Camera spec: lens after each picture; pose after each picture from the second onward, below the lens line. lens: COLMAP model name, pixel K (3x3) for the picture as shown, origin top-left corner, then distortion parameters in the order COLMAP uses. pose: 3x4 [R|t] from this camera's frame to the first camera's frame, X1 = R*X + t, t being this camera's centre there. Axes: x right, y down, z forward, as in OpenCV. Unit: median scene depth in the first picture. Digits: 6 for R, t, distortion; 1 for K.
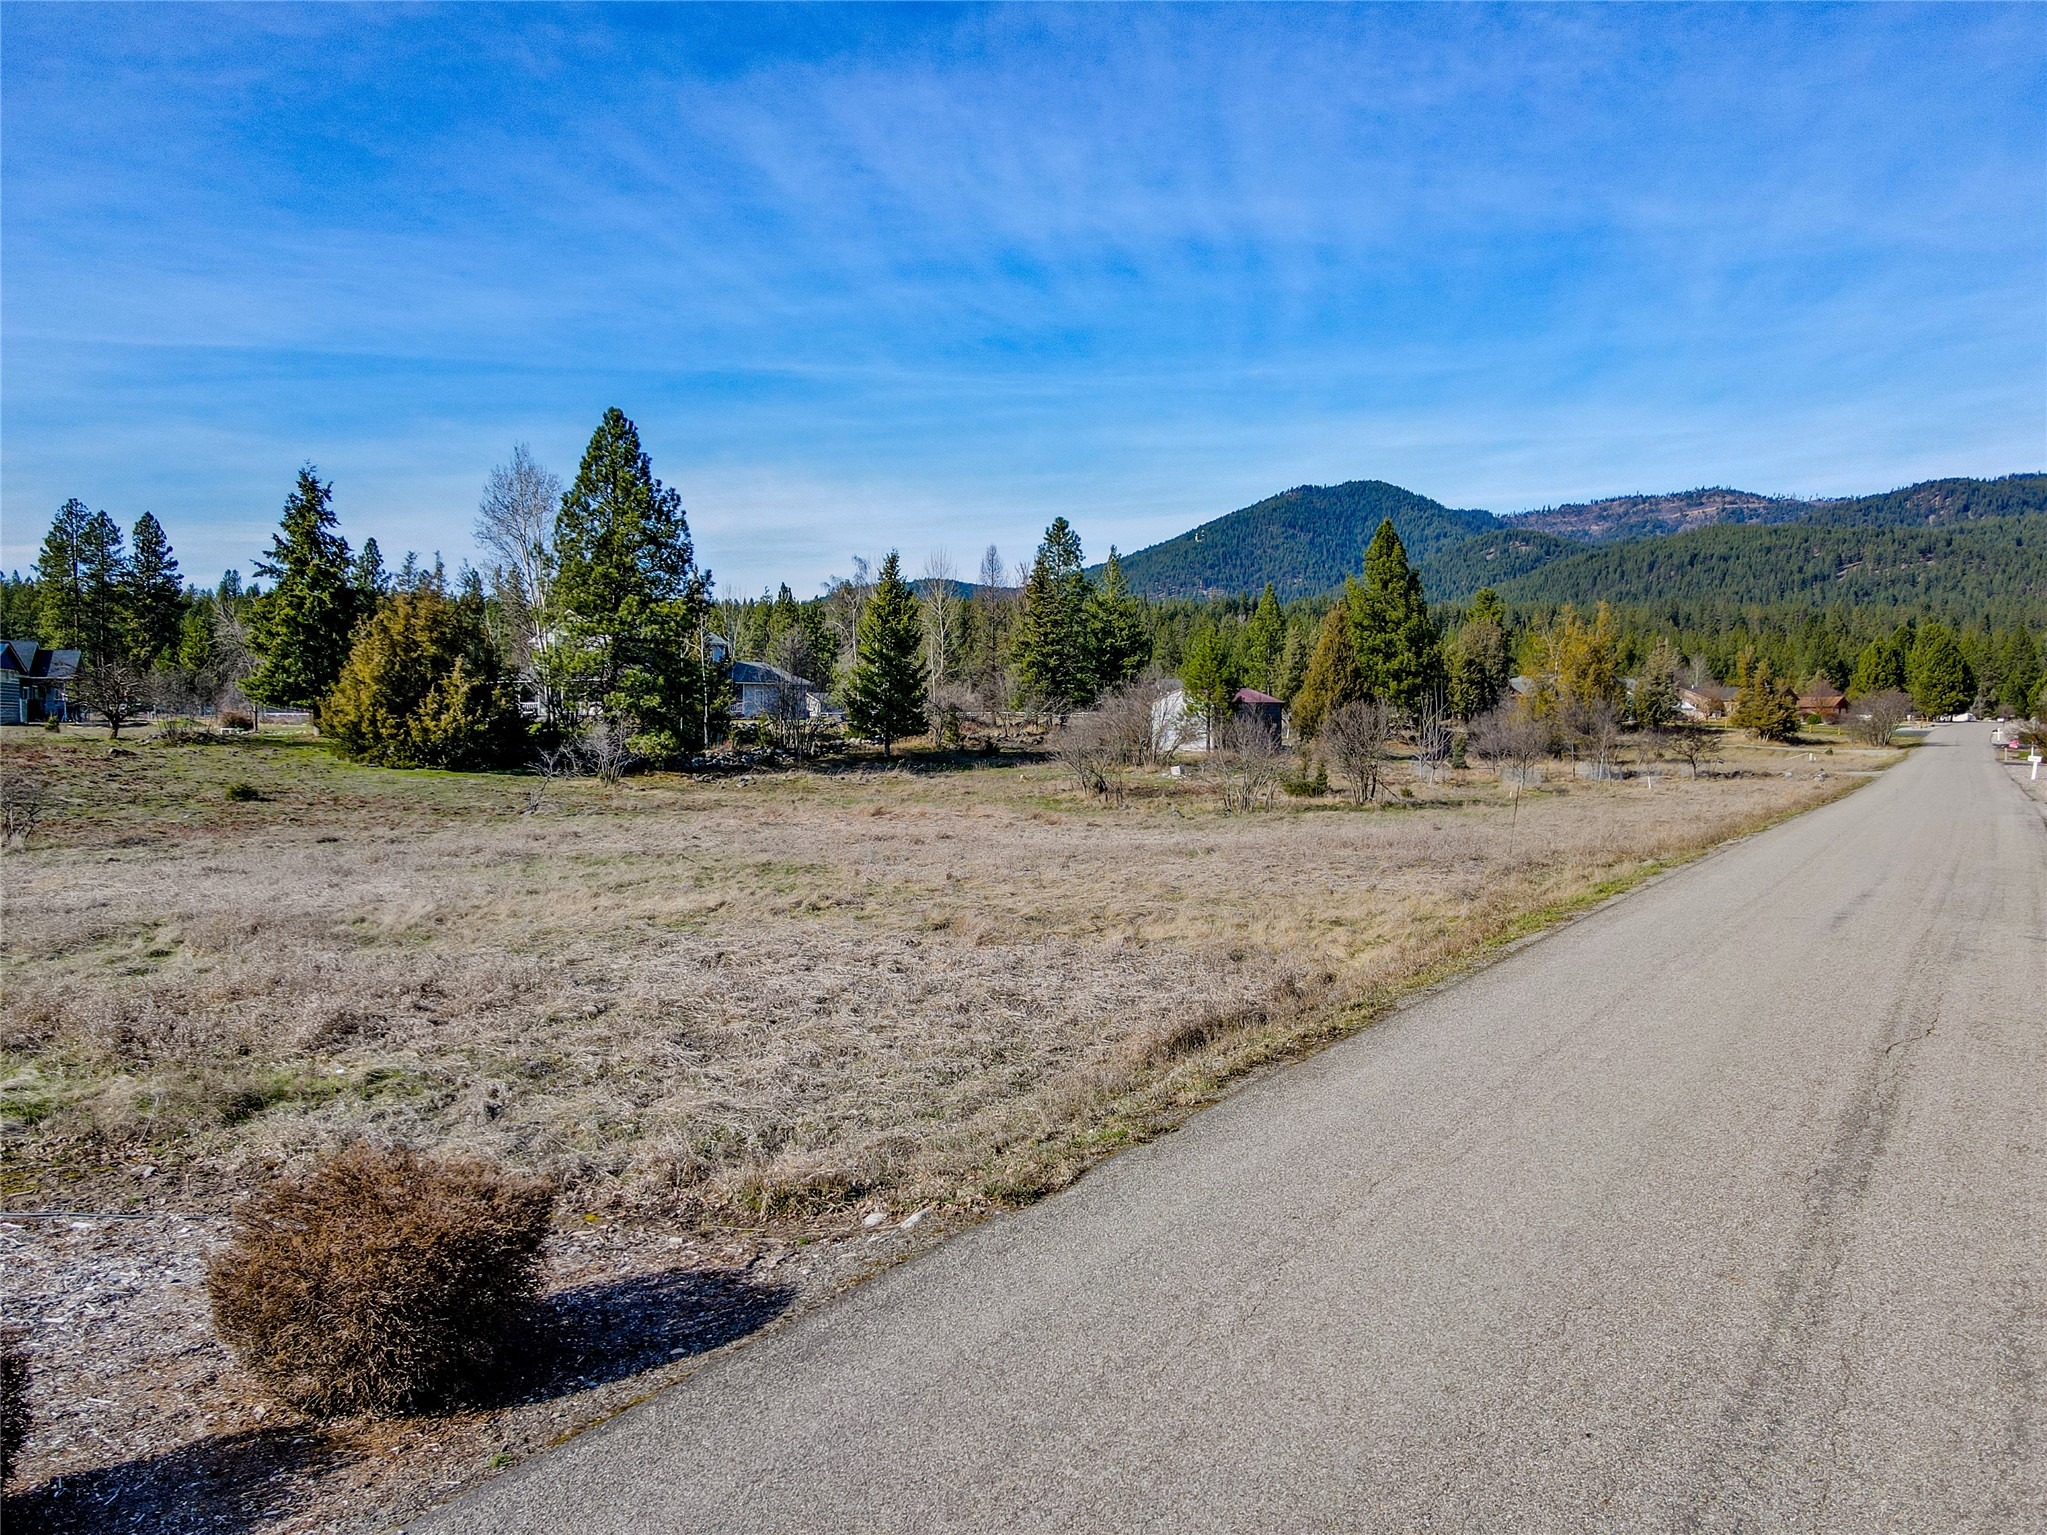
lens RADIAL K [[1499.6, 0, 1015.2], [0, 1499.6, 753.4], [0, 0, 1]] dist [0.015859, 0.006138]
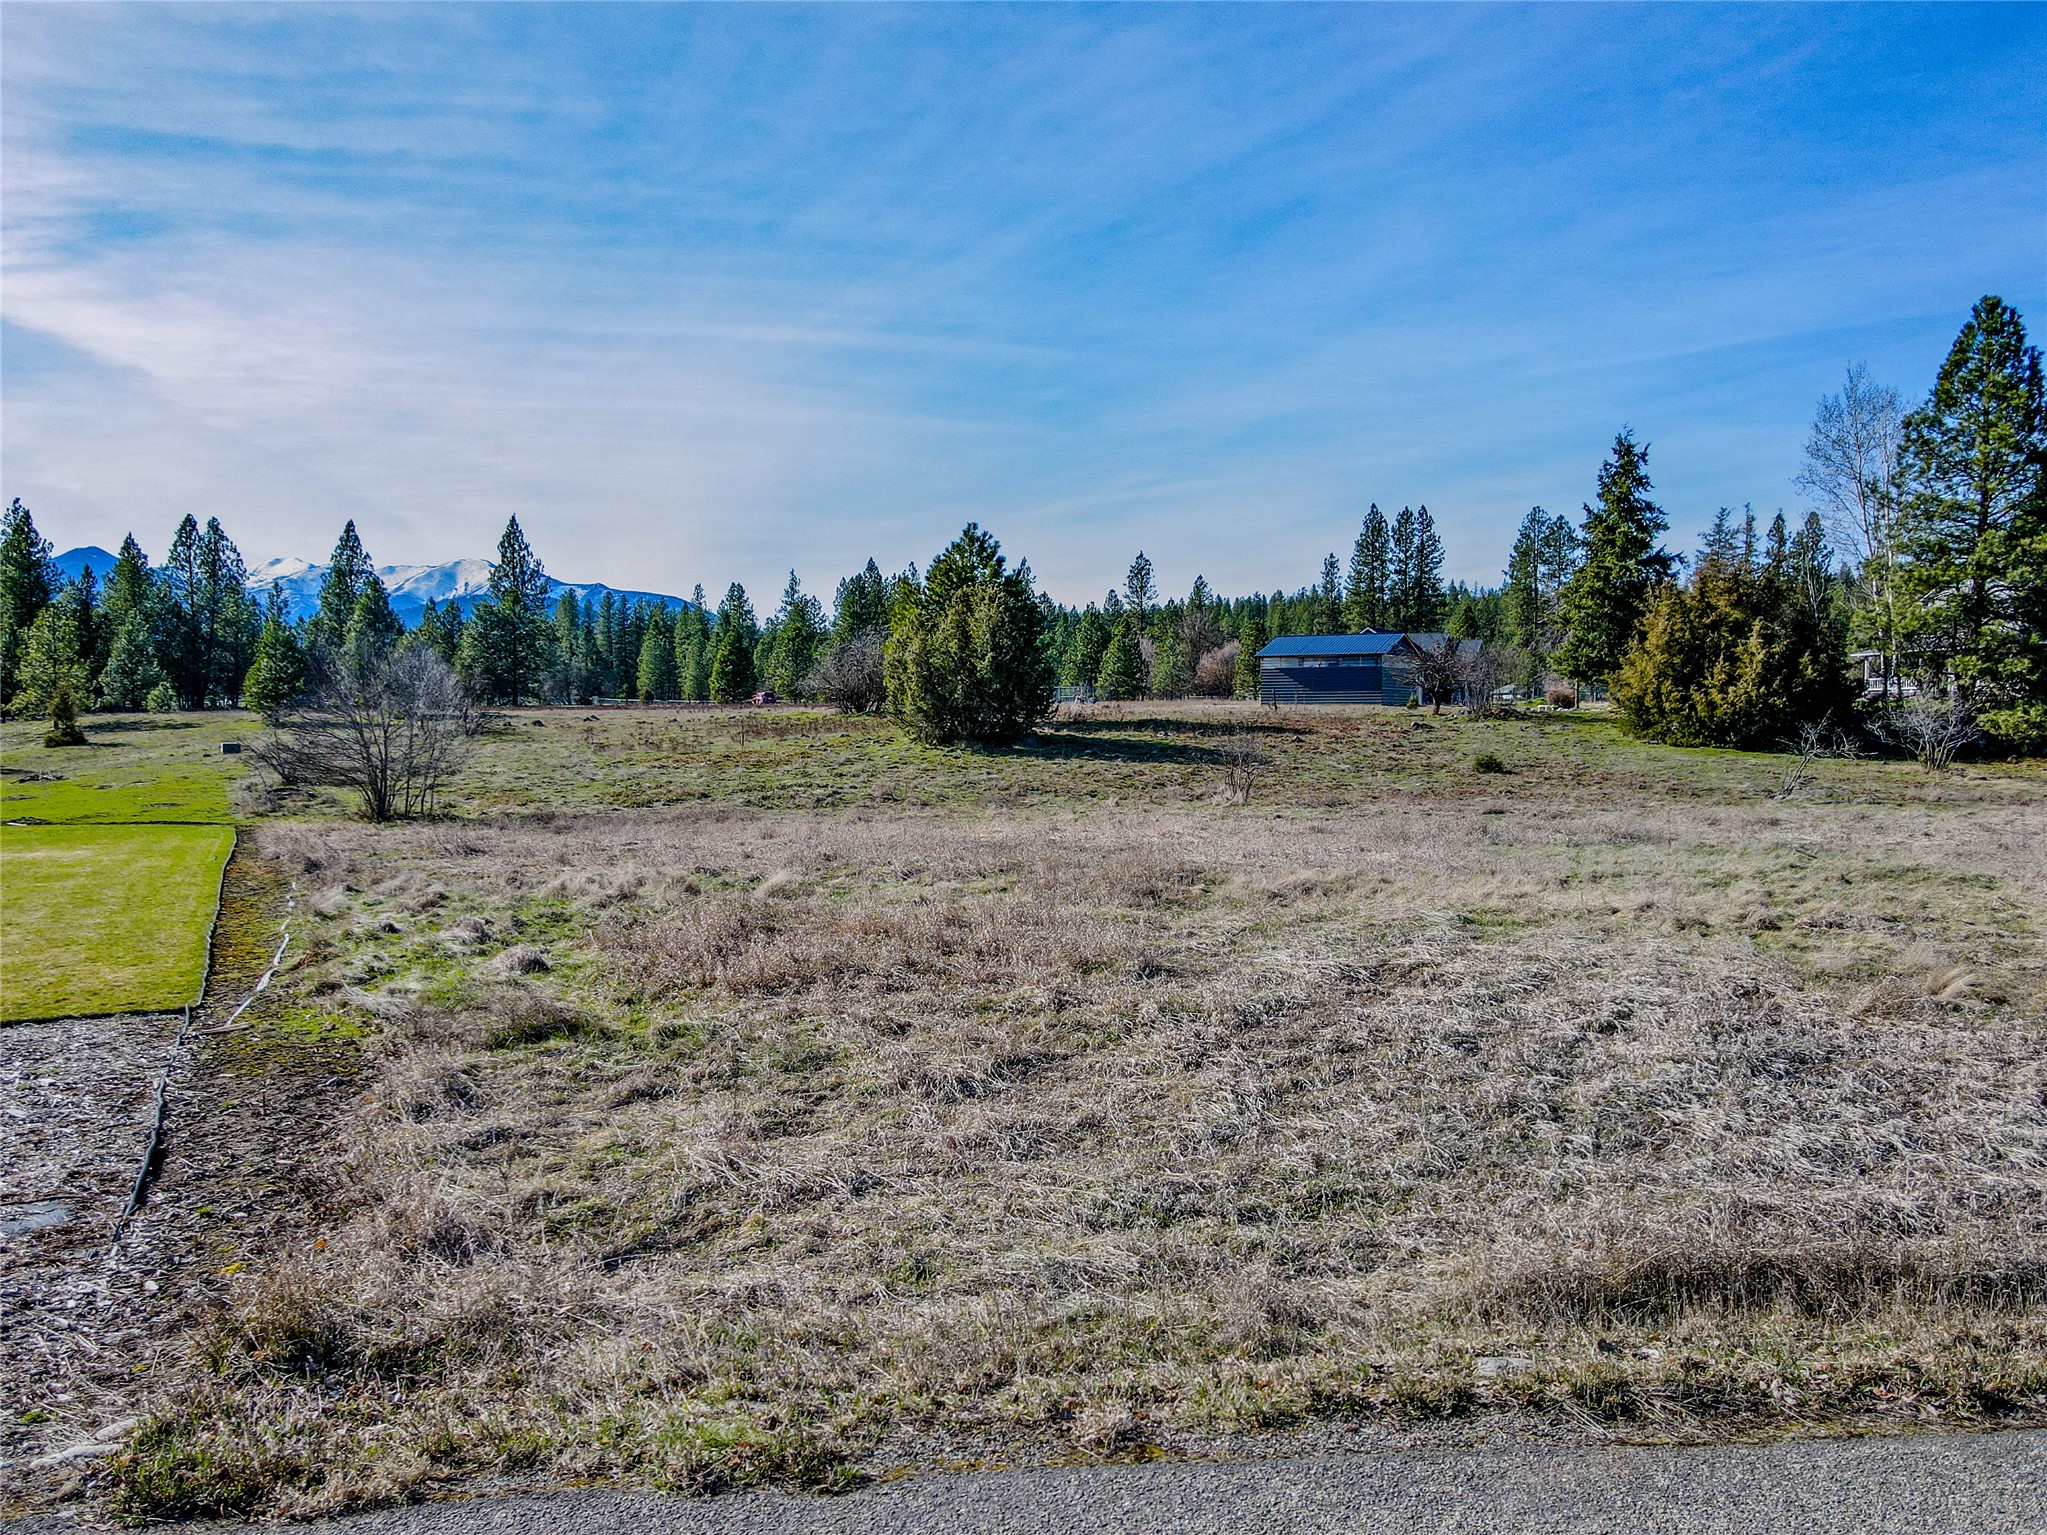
lens RADIAL K [[1499.6, 0, 1032.7], [0, 1499.6, 770.6], [0, 0, 1]] dist [0.015859, 0.006138]
pose [[0.600937, 0.030094, -0.798730, 0.079775], [-0.013979, 0.999534, 0.027143, 0.005366], [0.799174, -0.005146, 0.601077, 0.129431]]
